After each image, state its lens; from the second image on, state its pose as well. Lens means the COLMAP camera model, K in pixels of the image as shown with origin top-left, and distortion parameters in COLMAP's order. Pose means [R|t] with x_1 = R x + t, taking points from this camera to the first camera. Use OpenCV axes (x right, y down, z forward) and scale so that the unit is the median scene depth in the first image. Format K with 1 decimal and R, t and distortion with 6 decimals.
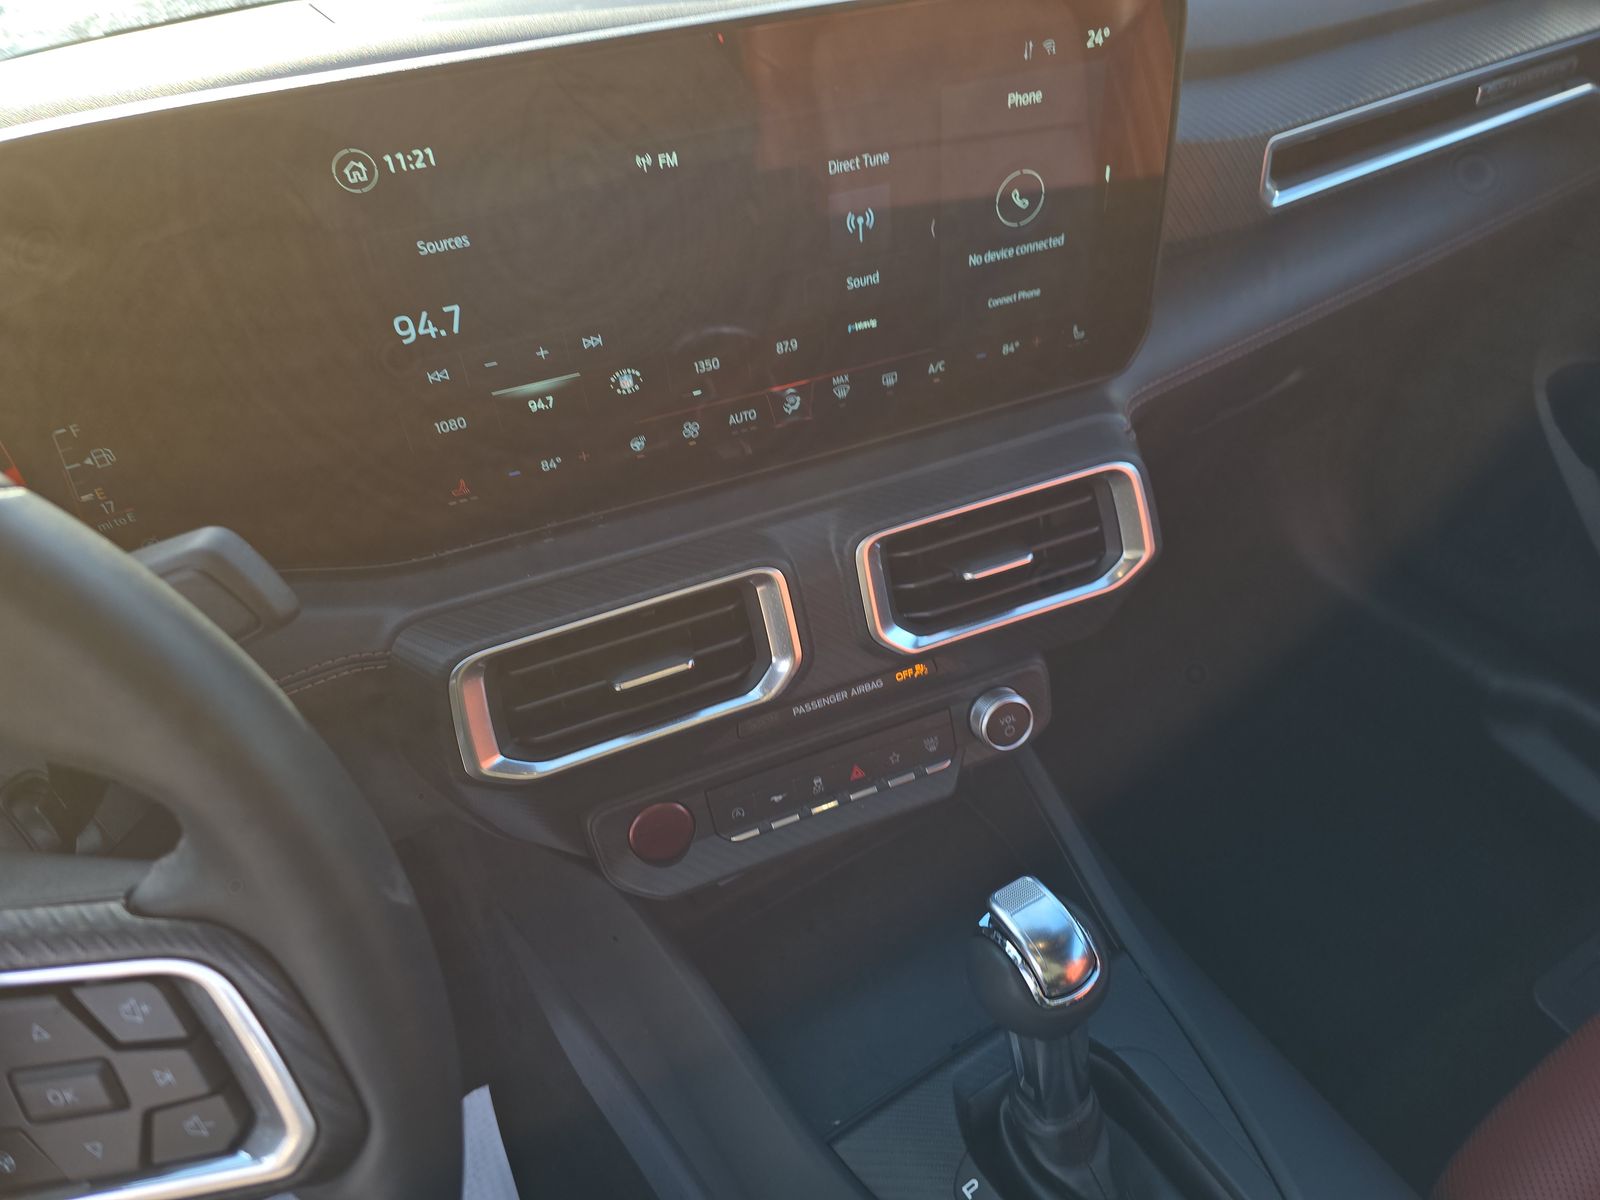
lens RADIAL K [[1072.5, 0, 800.0], [0, 1072.5, 600.0], [0, 0, 1]] dist [-0.006569, -0.001723]
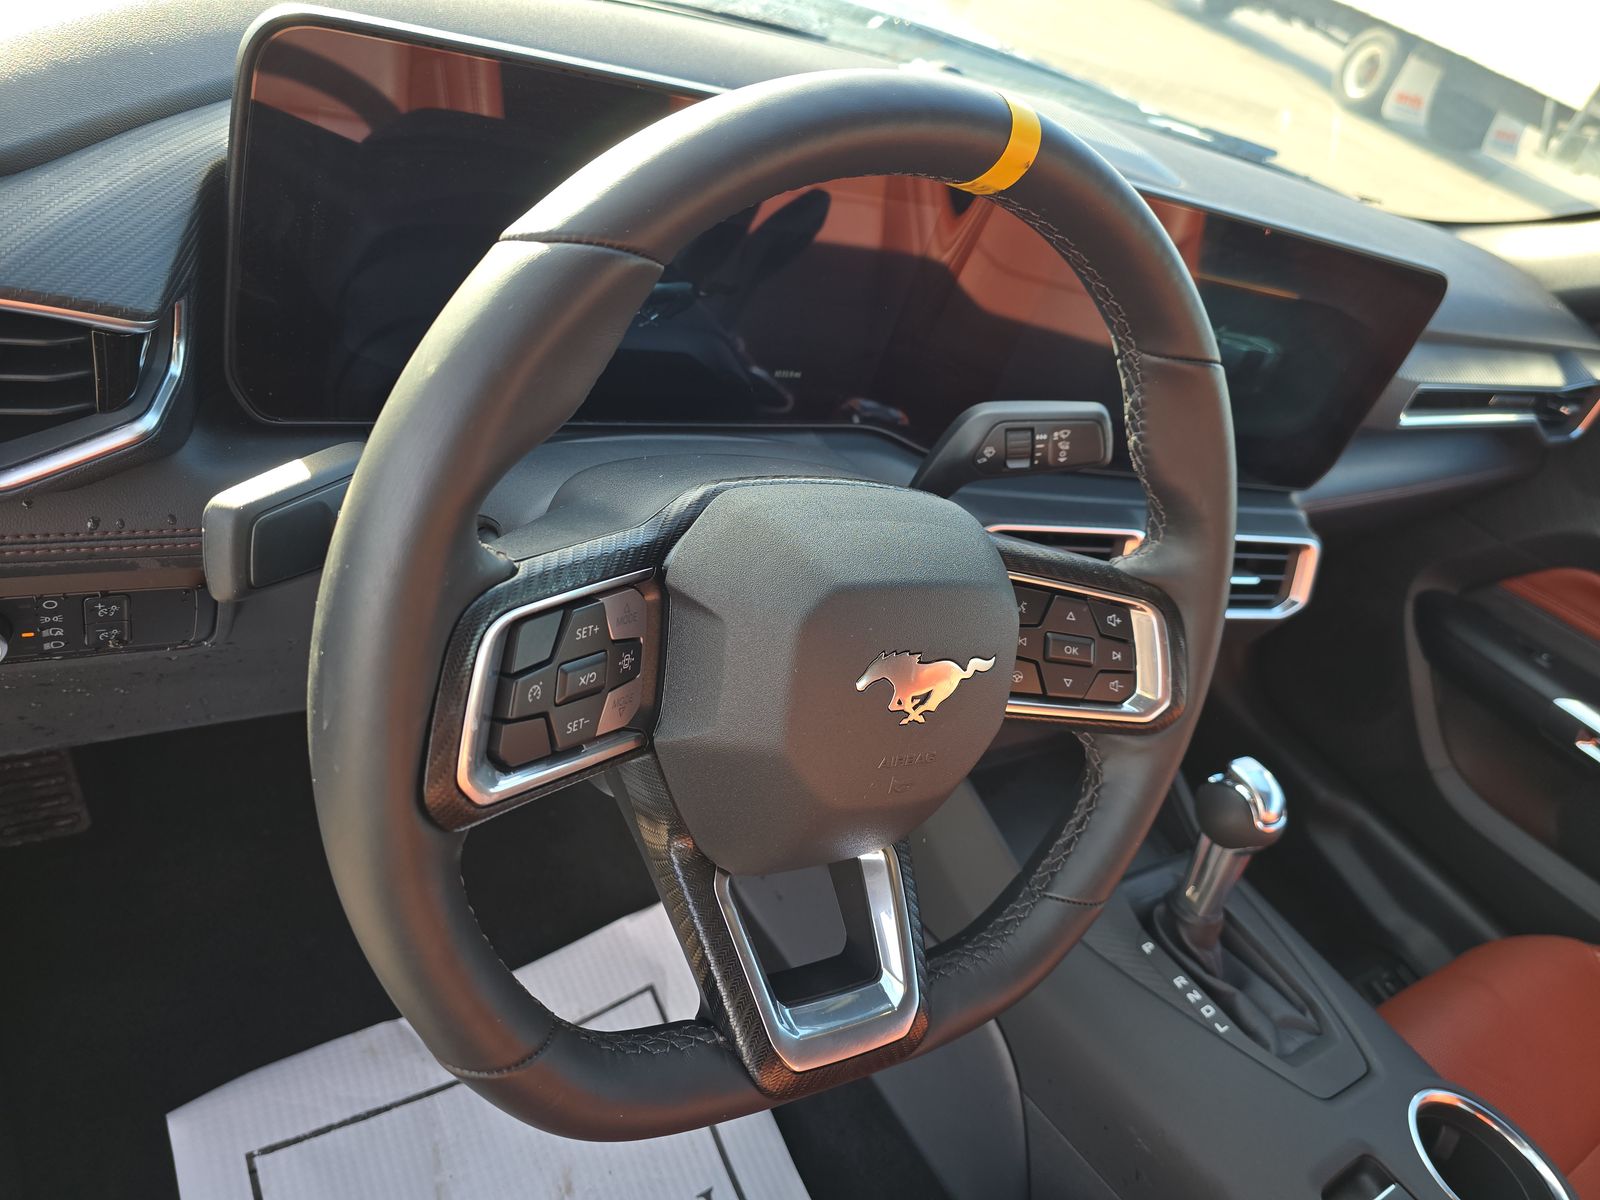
lens RADIAL K [[1082.7, 0, 813.9], [0, 1082.7, 602.0], [0, 0, 1]] dist [0.040802, -0.043784]
pose [[0.920789, 0.289919, 0.260949, -0.813757], [-0.270997, 0.956657, -0.106620, 0.348881], [-0.280550, 0.027458, 0.959447, -0.391877]]
